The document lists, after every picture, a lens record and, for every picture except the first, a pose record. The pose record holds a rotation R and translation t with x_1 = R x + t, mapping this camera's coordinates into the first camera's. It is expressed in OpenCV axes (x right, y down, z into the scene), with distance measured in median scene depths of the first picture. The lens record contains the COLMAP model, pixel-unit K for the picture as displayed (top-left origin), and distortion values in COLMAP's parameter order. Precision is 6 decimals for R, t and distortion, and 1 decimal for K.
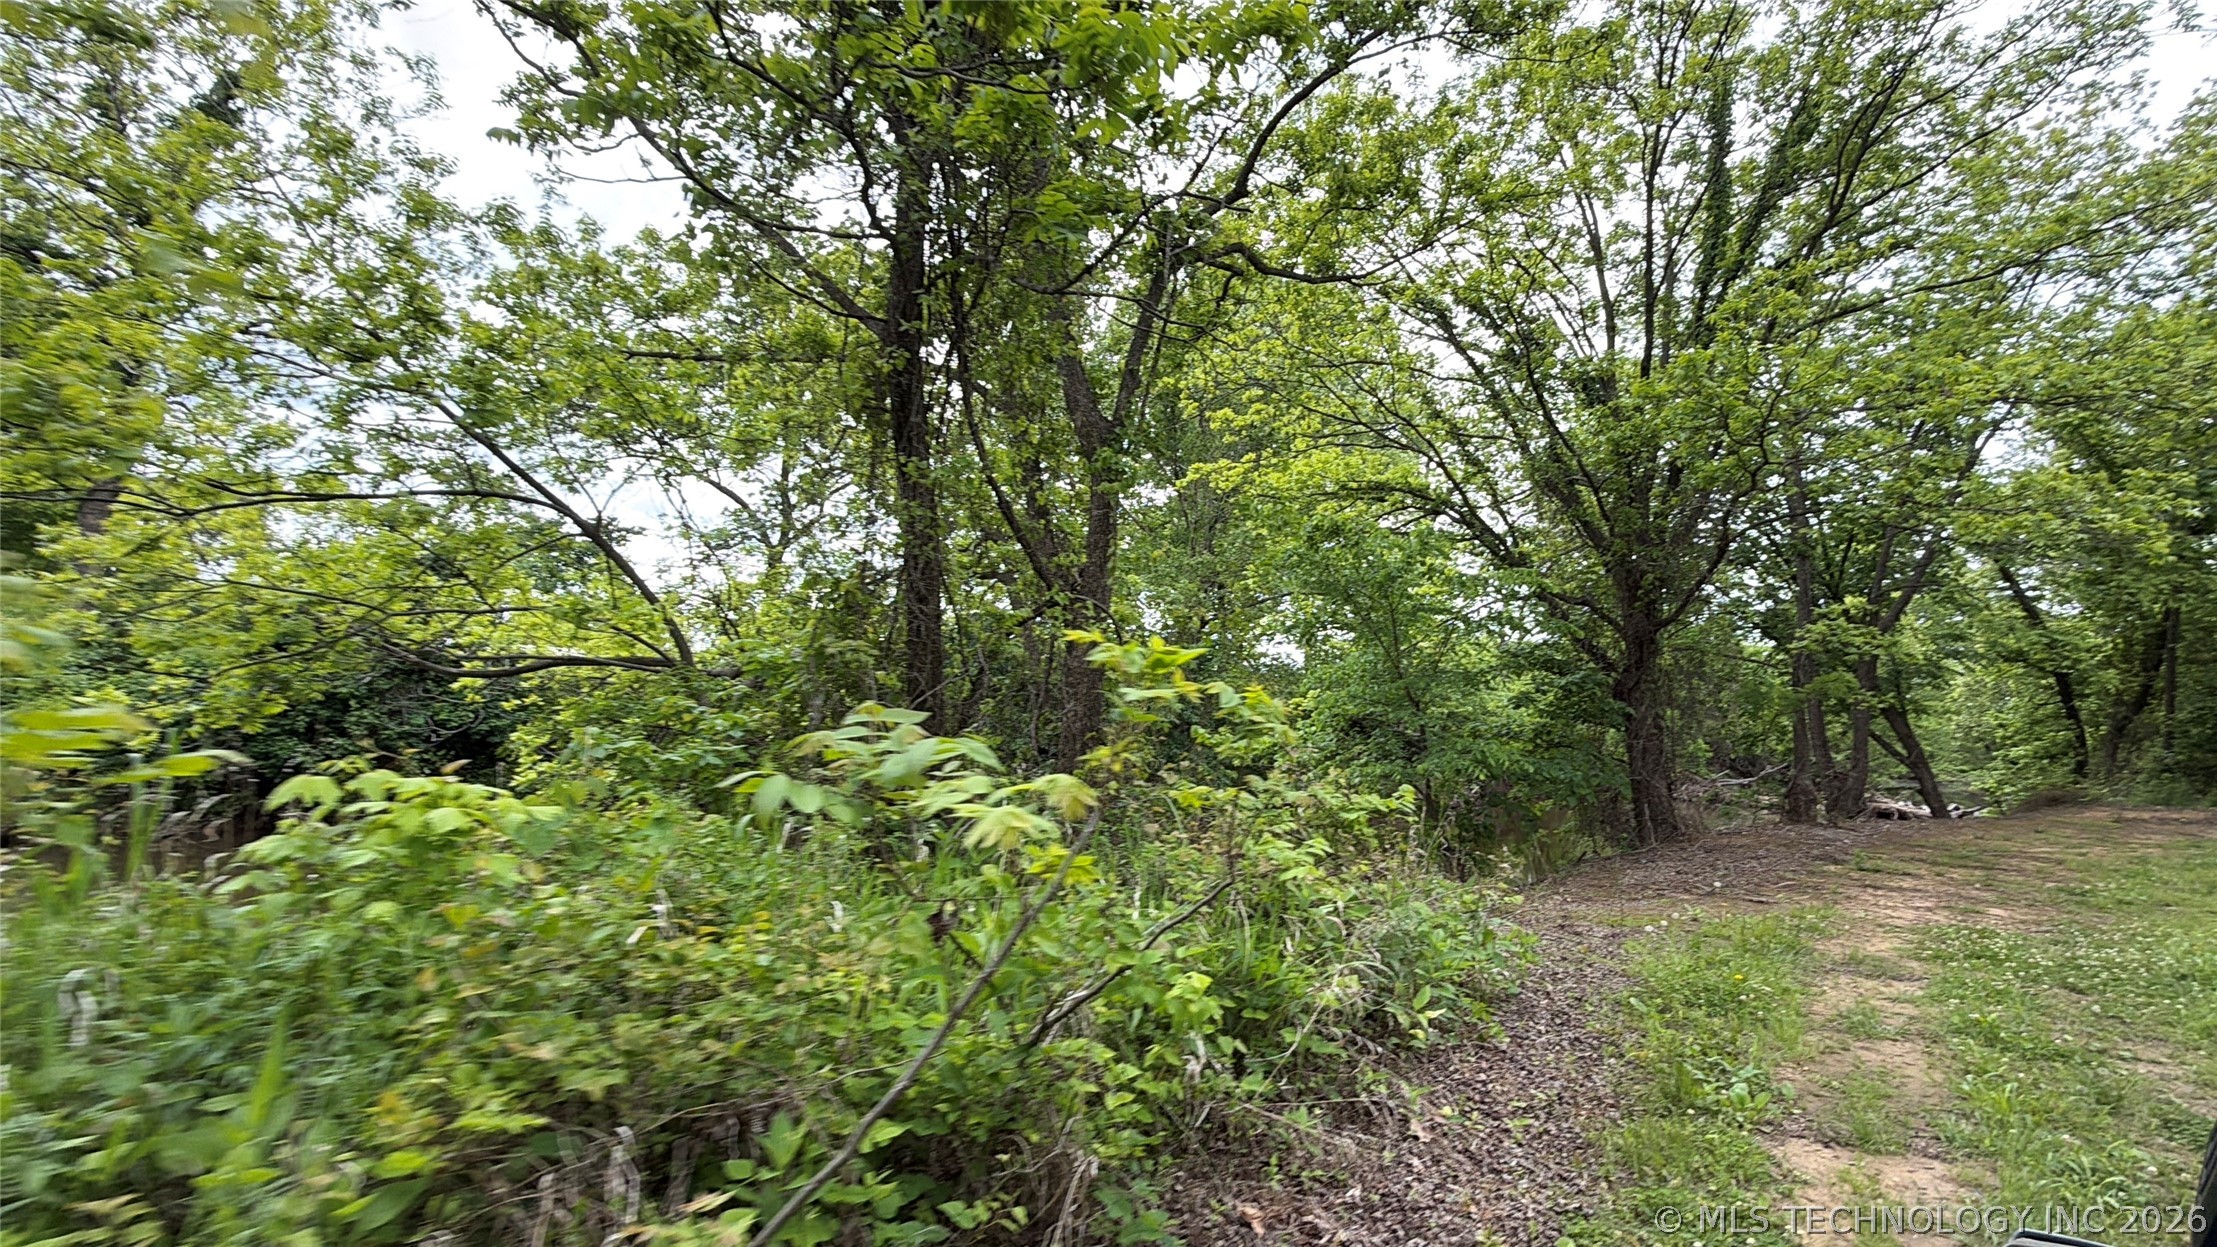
lens RADIAL K [[1082.9, 0, 1108.5], [0, 1082.9, 623.5], [0, 0, 1]] dist [0.001647, 0.000591]
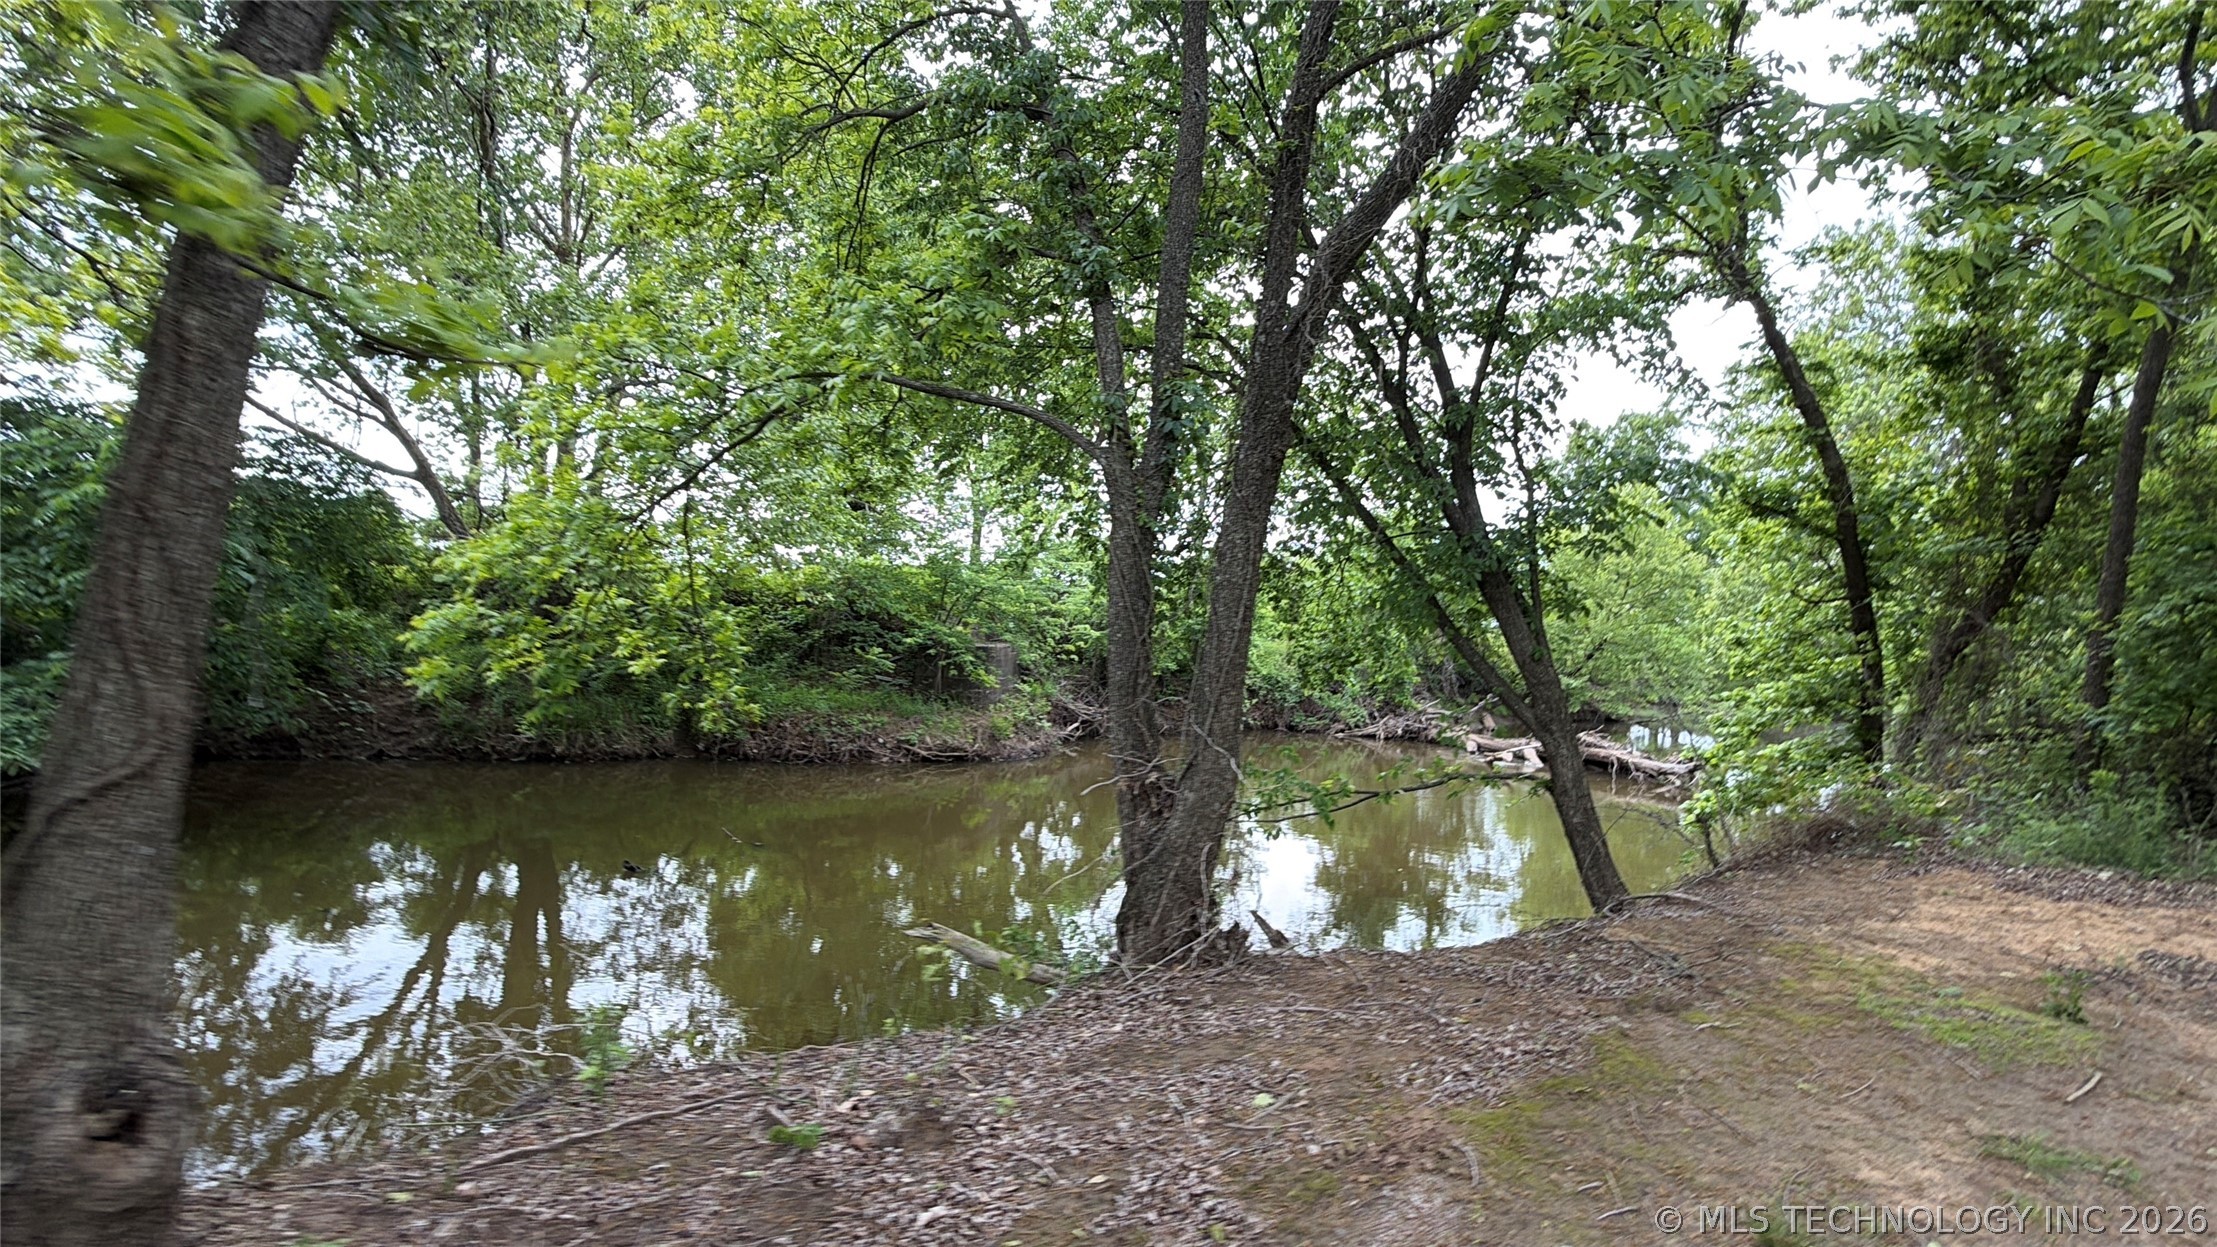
lens RADIAL K [[1063.5, 0, 1108.5], [0, 1063.5, 623.5], [0, 0, 1]] dist [0.000425, -0.000654]
pose [[0.991175, 0.023131, 0.130525, 0.497295], [-0.033676, 0.996292, 0.079168, 0.059699], [-0.128210, -0.082865, 0.988279, 0.582103]]
